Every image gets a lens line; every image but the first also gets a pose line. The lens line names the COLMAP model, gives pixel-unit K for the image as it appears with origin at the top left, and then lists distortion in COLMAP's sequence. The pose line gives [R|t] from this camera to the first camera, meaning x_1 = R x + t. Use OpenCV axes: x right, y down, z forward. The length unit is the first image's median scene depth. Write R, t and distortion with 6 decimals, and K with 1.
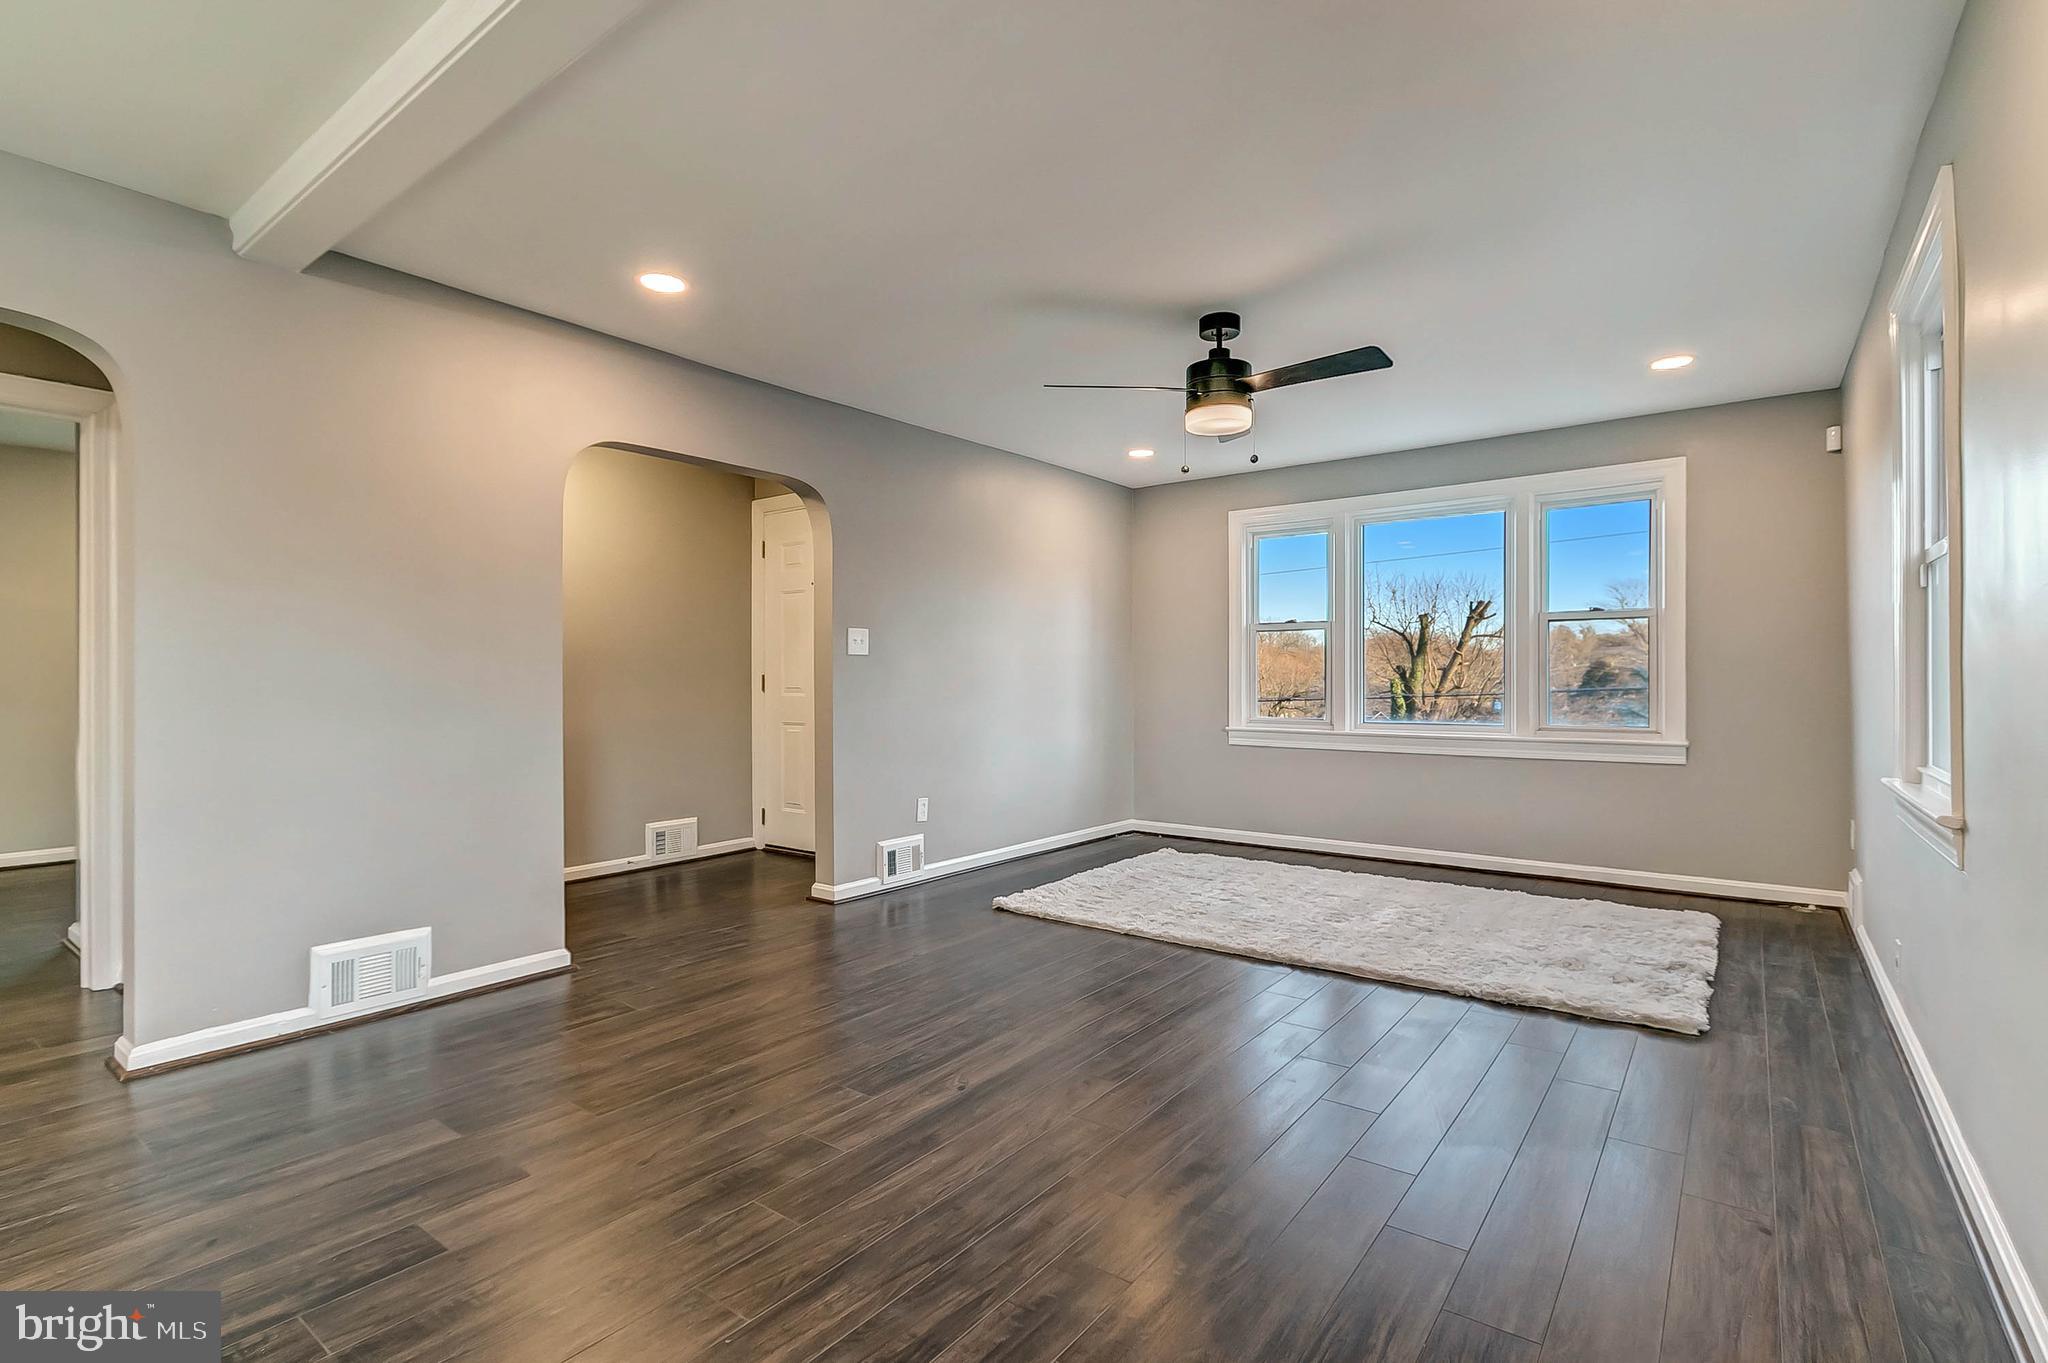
lens RADIAL K [[954.0, 0, 1024.0], [0, 954.0, 681.5], [0, 0, 1]] dist [0.001322, 0.000262]
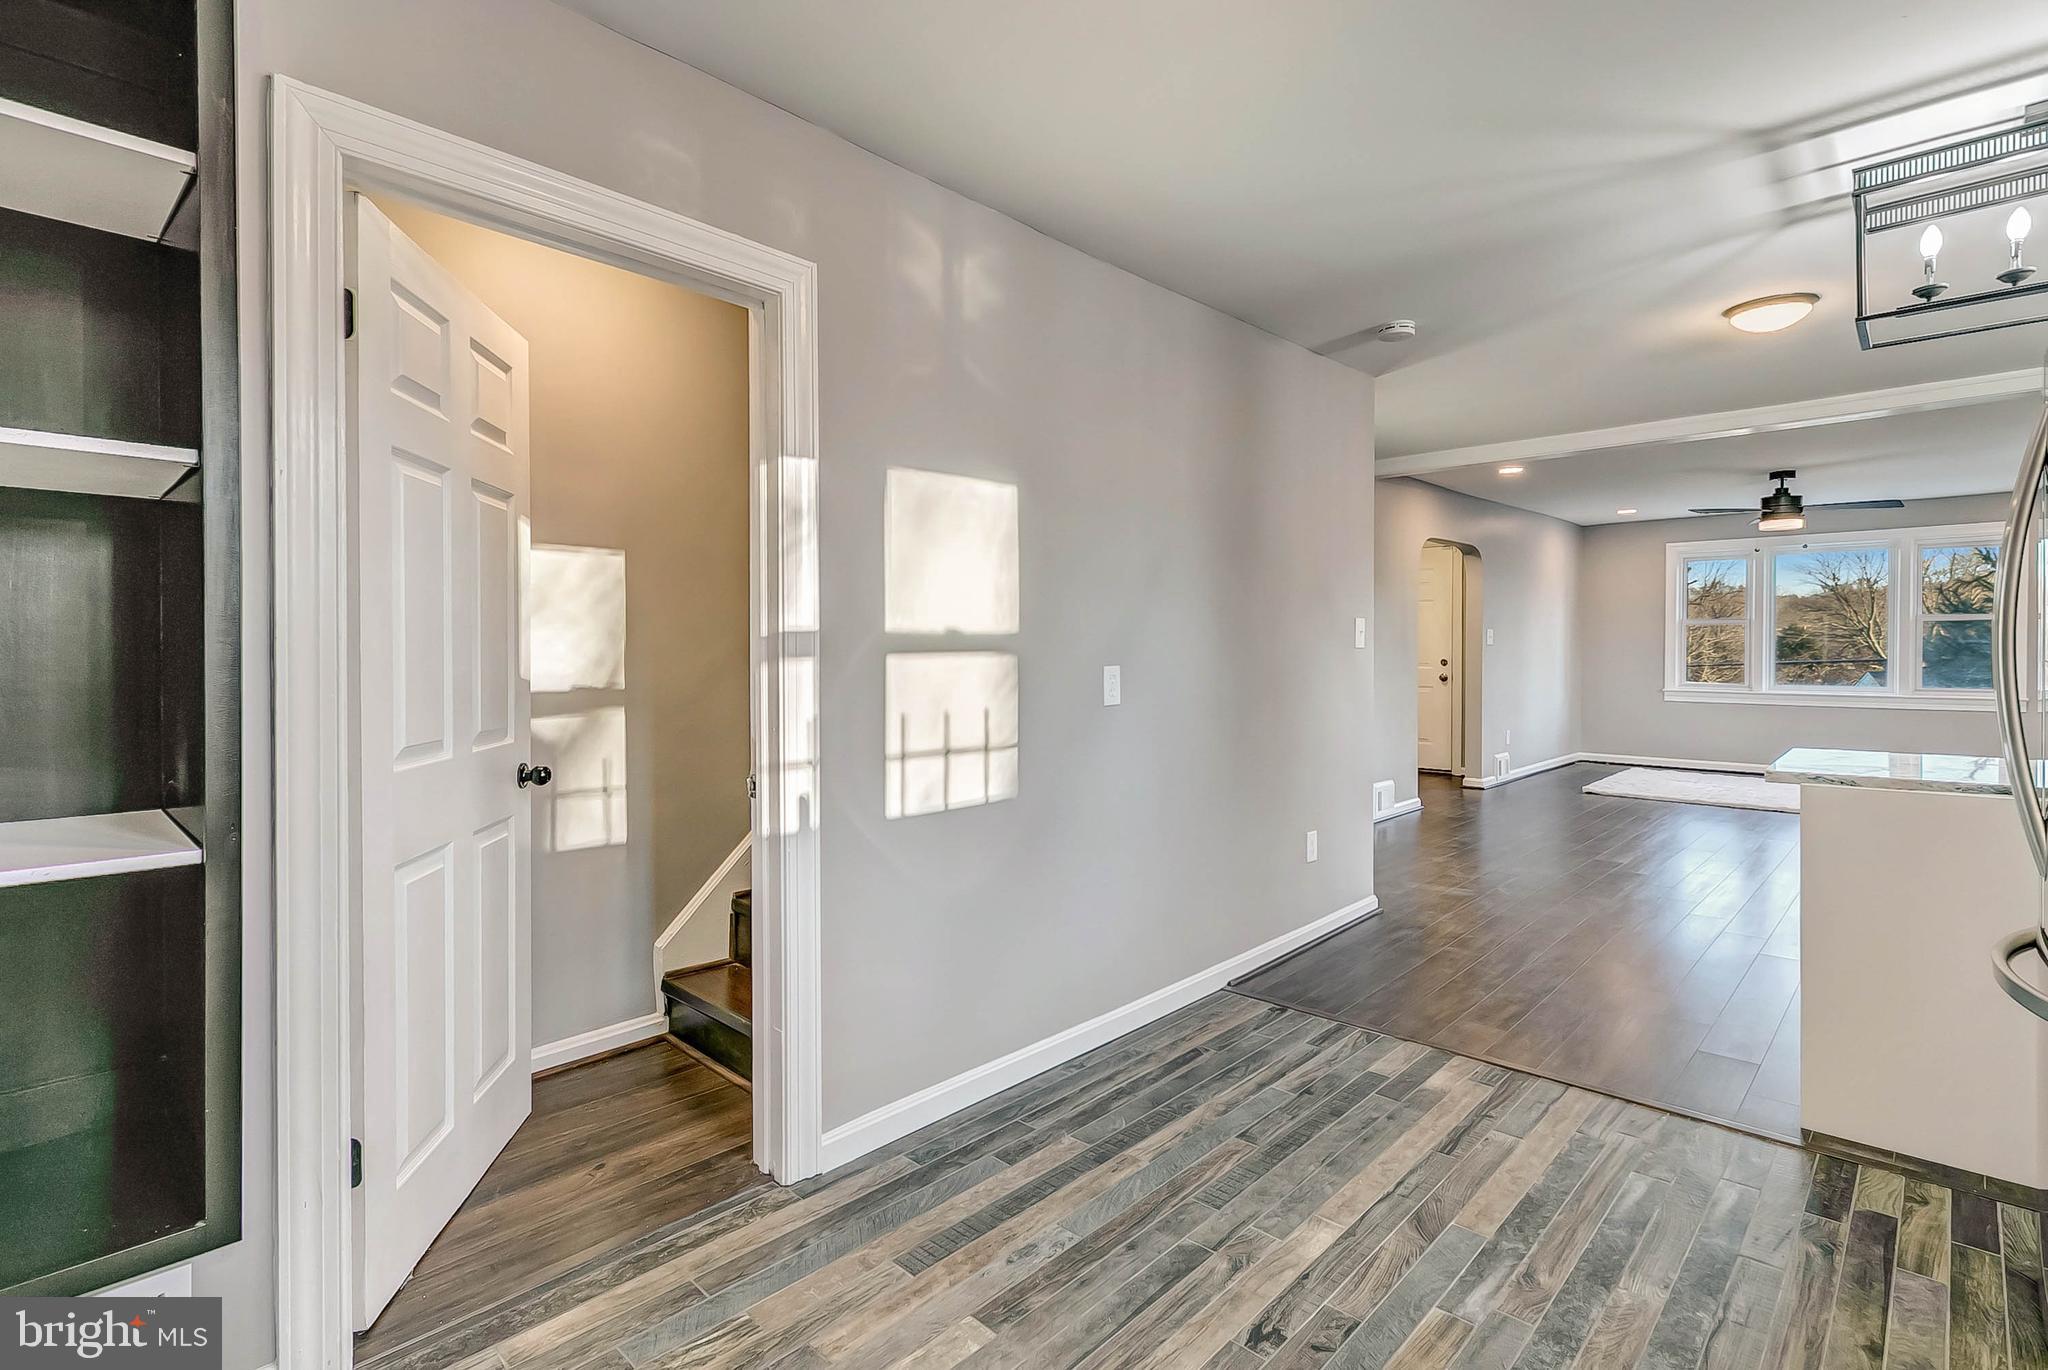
lens RADIAL K [[978.3, 0, 1022.0], [0, 978.3, 665.3], [0, 0, 1]] dist [0.005073, -0.000388]
pose [[0.994101, -0.000092, -0.108456, -0.929961], [0.001901, 0.999861, 0.016575, -0.025928], [0.108440, -0.016684, 0.993963, -0.951407]]
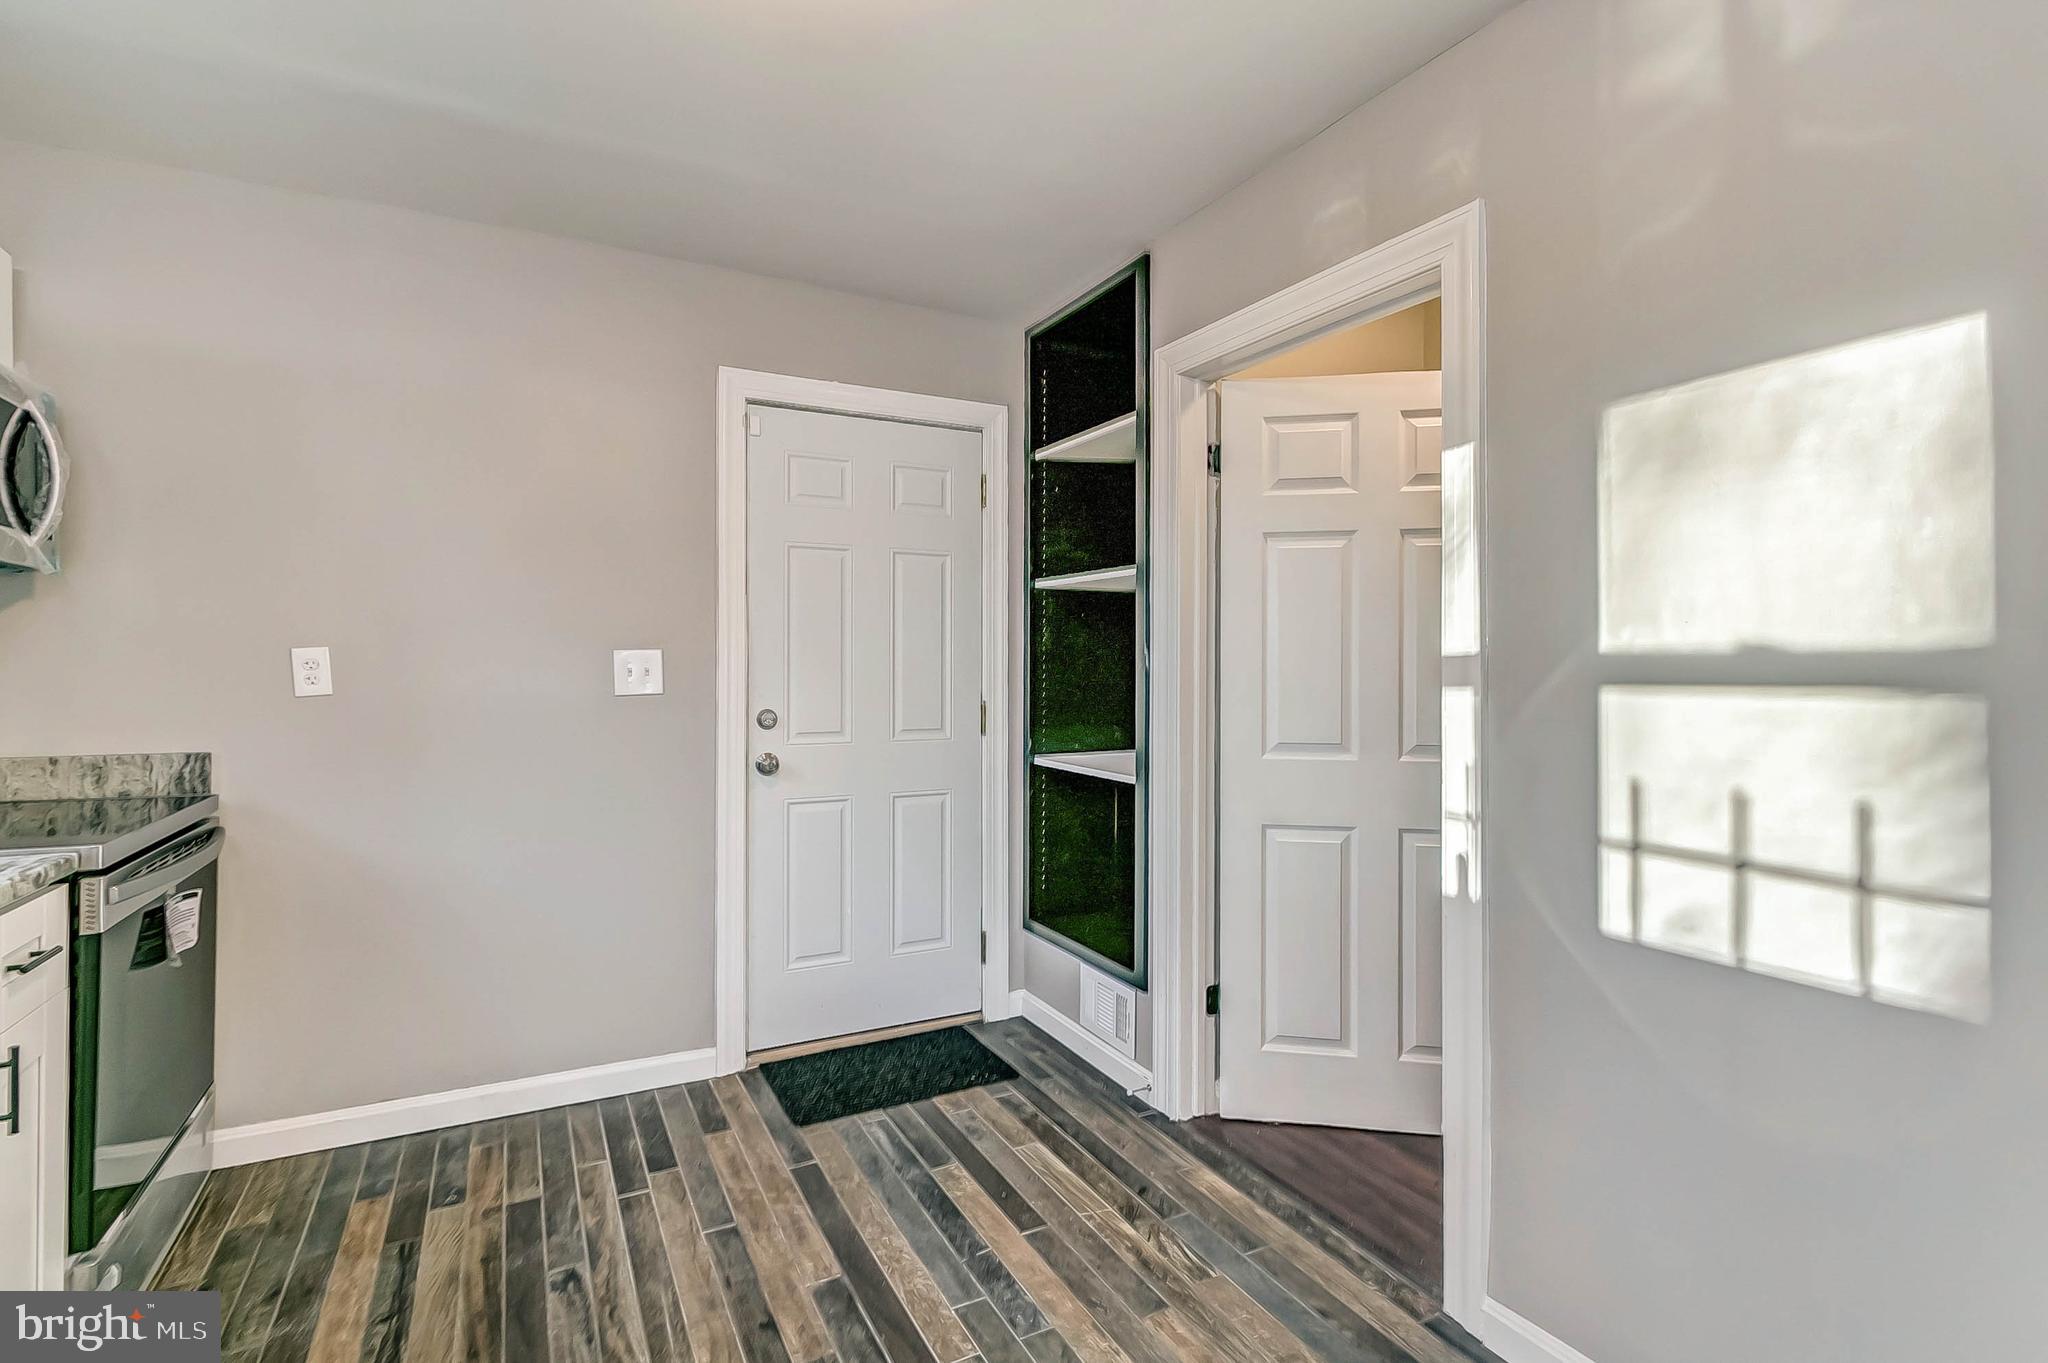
lens RADIAL K [[962.4, 0, 1009.4], [0, 962.4, 657.1], [0, 0, 1]] dist [0.002612, 0.000097]
pose [[-0.420144, -0.006714, -0.907433, -0.620496], [-0.002329, 0.999977, -0.006320, -0.031632], [0.907454, -0.000542, -0.420150, -0.425319]]
